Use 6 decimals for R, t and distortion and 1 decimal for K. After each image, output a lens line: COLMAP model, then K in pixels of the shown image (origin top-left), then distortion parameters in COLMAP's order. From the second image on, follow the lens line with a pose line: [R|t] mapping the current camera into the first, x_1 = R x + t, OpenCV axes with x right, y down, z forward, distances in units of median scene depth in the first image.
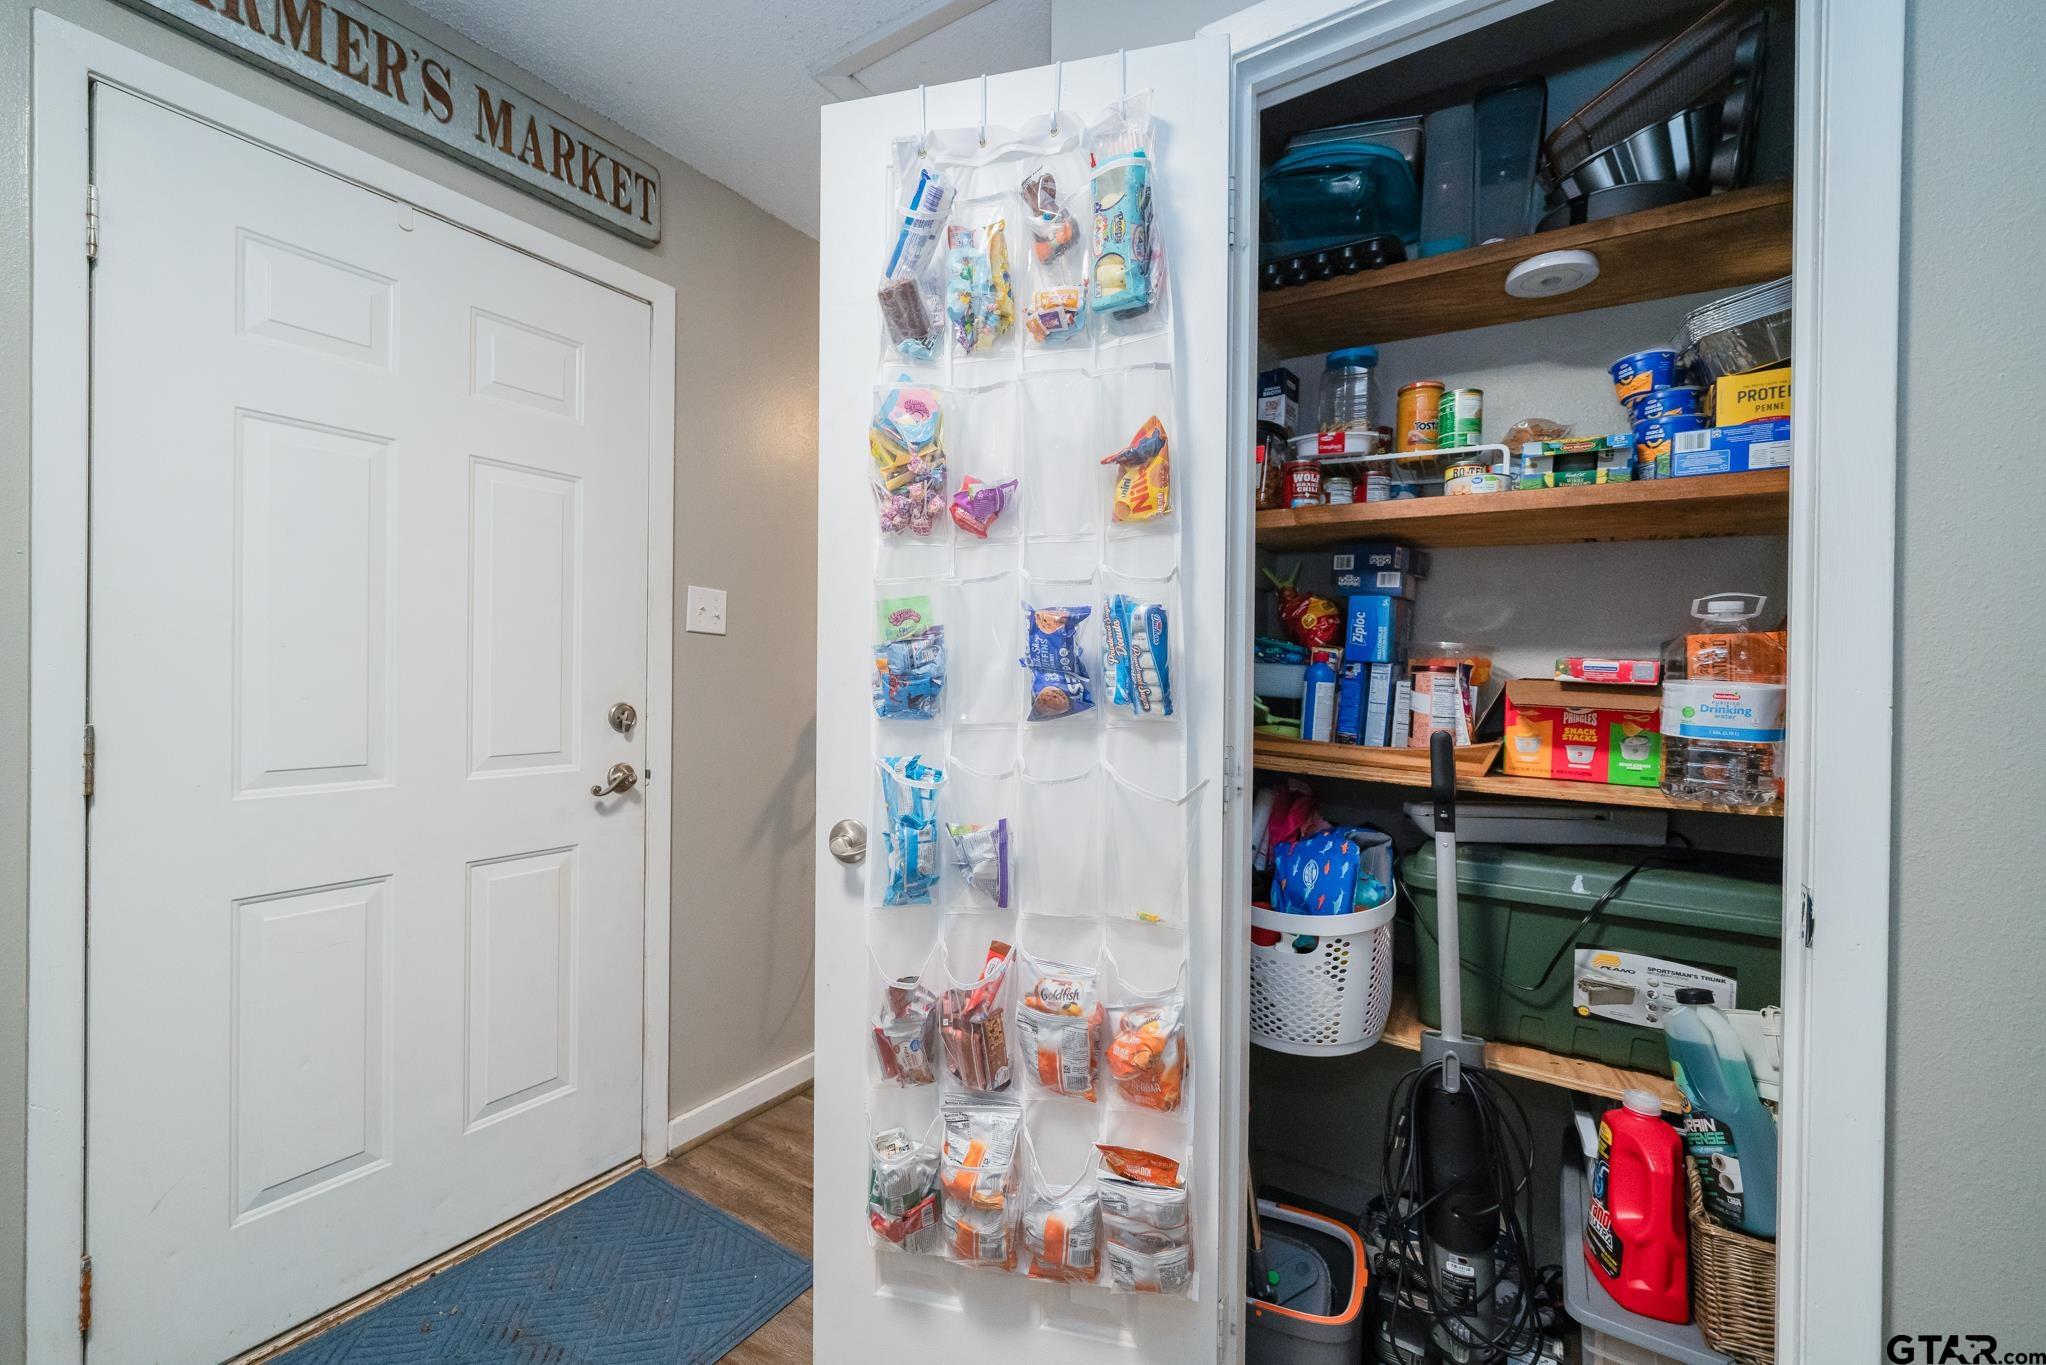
lens RADIAL K [[850.3, 0, 1001.5], [0, 850.3, 681.5], [0, 0, 1]] dist [-0.000854, -0.000020]
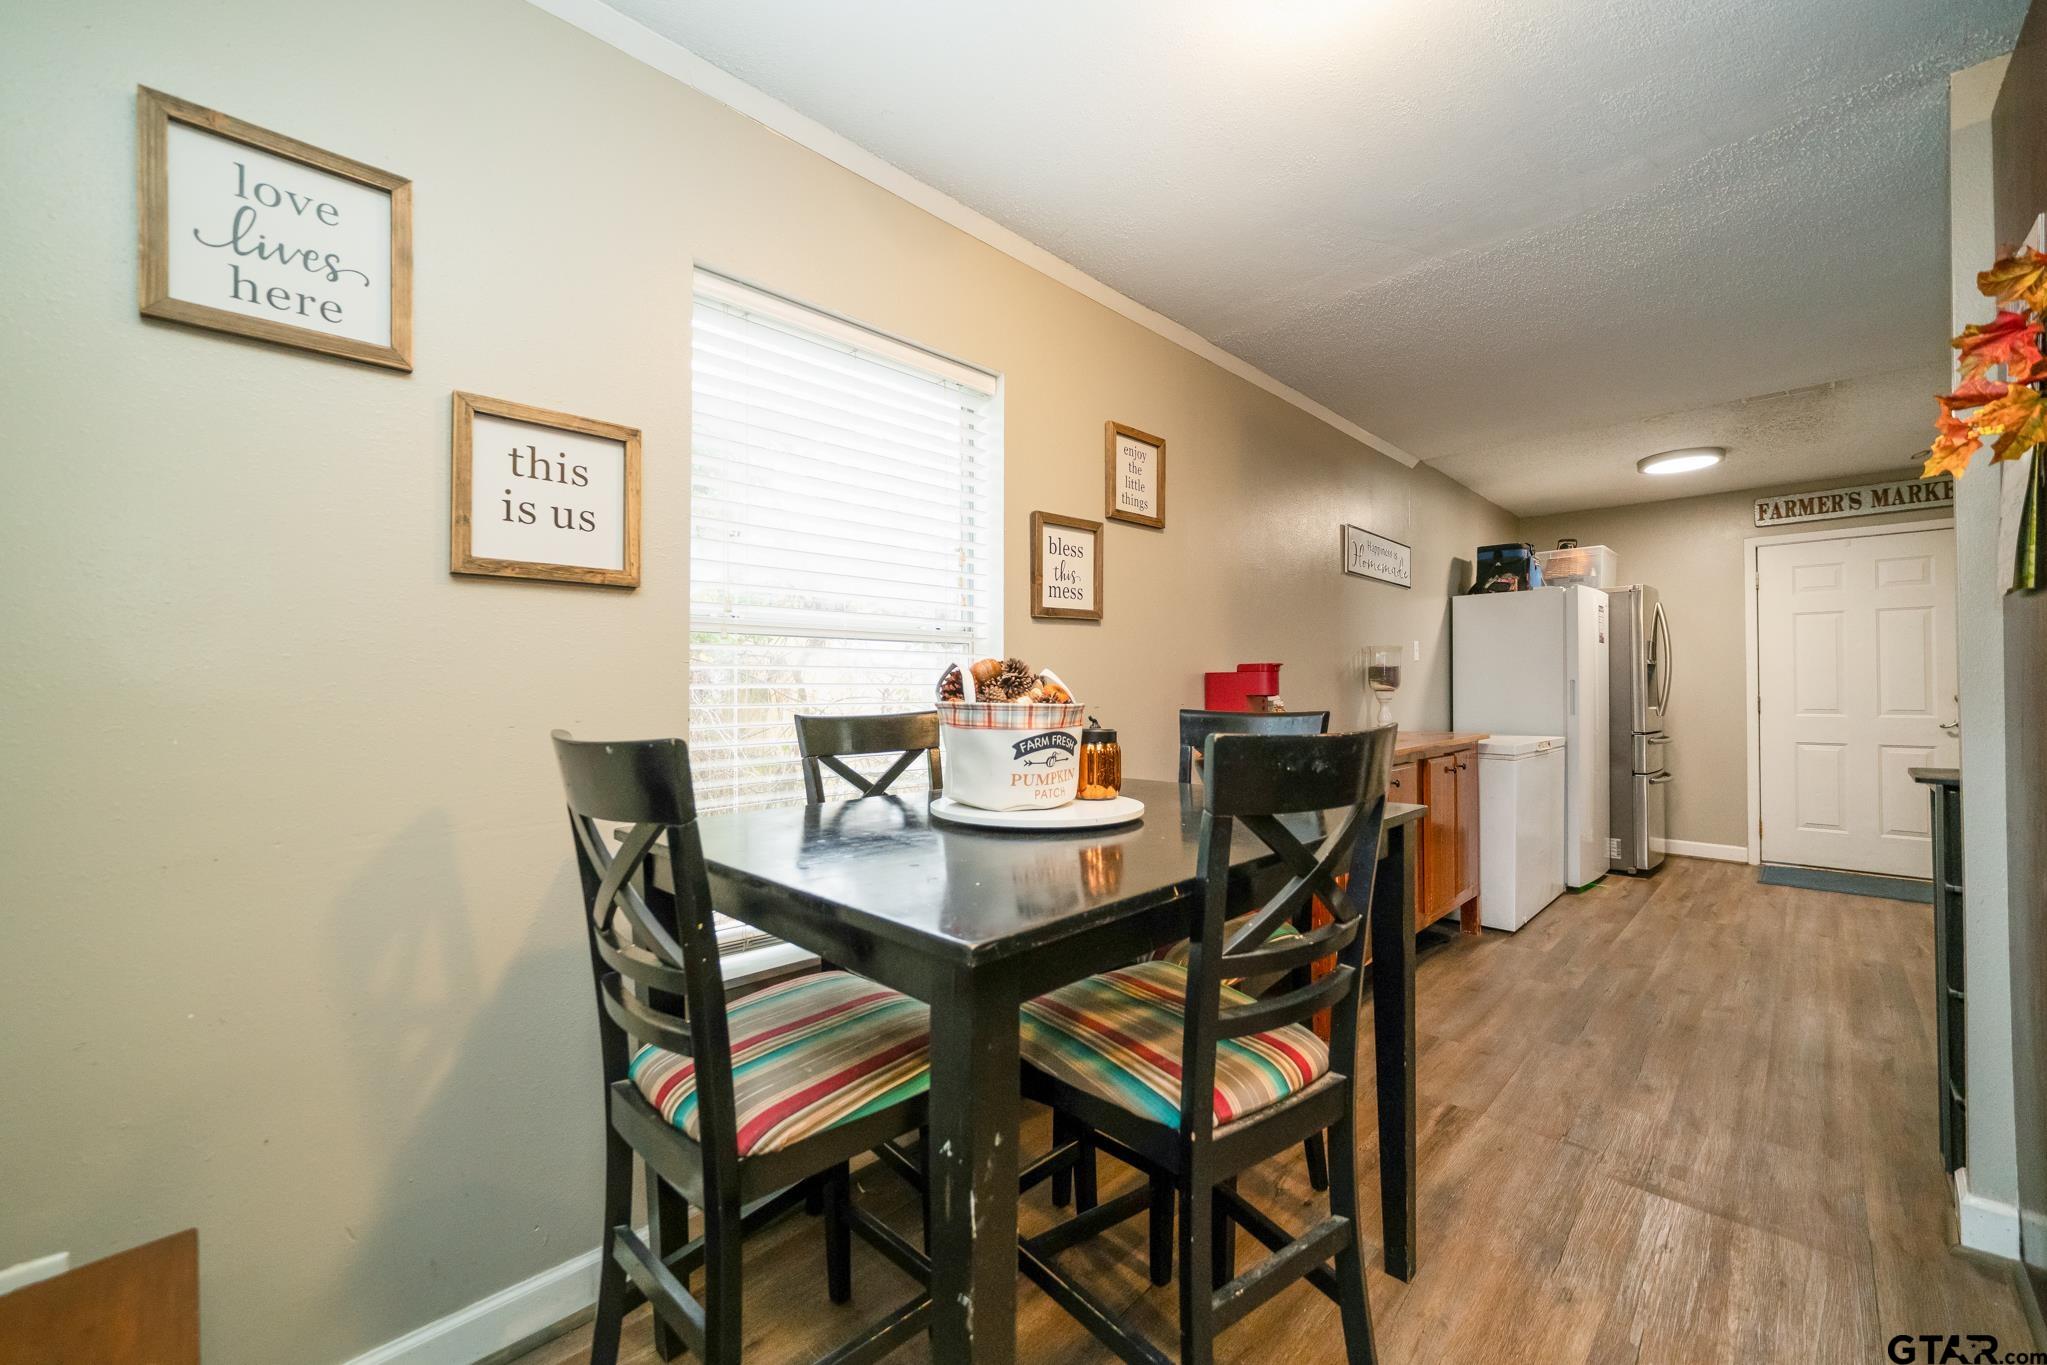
lens RADIAL K [[805.3, 0, 996.6], [0, 805.3, 681.5], [0, 0, 1]] dist [-0.002174, -0.000232]
pose [[-0.193740, -0.019800, -0.980853, 2.522797], [0.002235, 0.999785, -0.020624, 0.037084], [0.981050, -0.006188, -0.193654, -1.378527]]
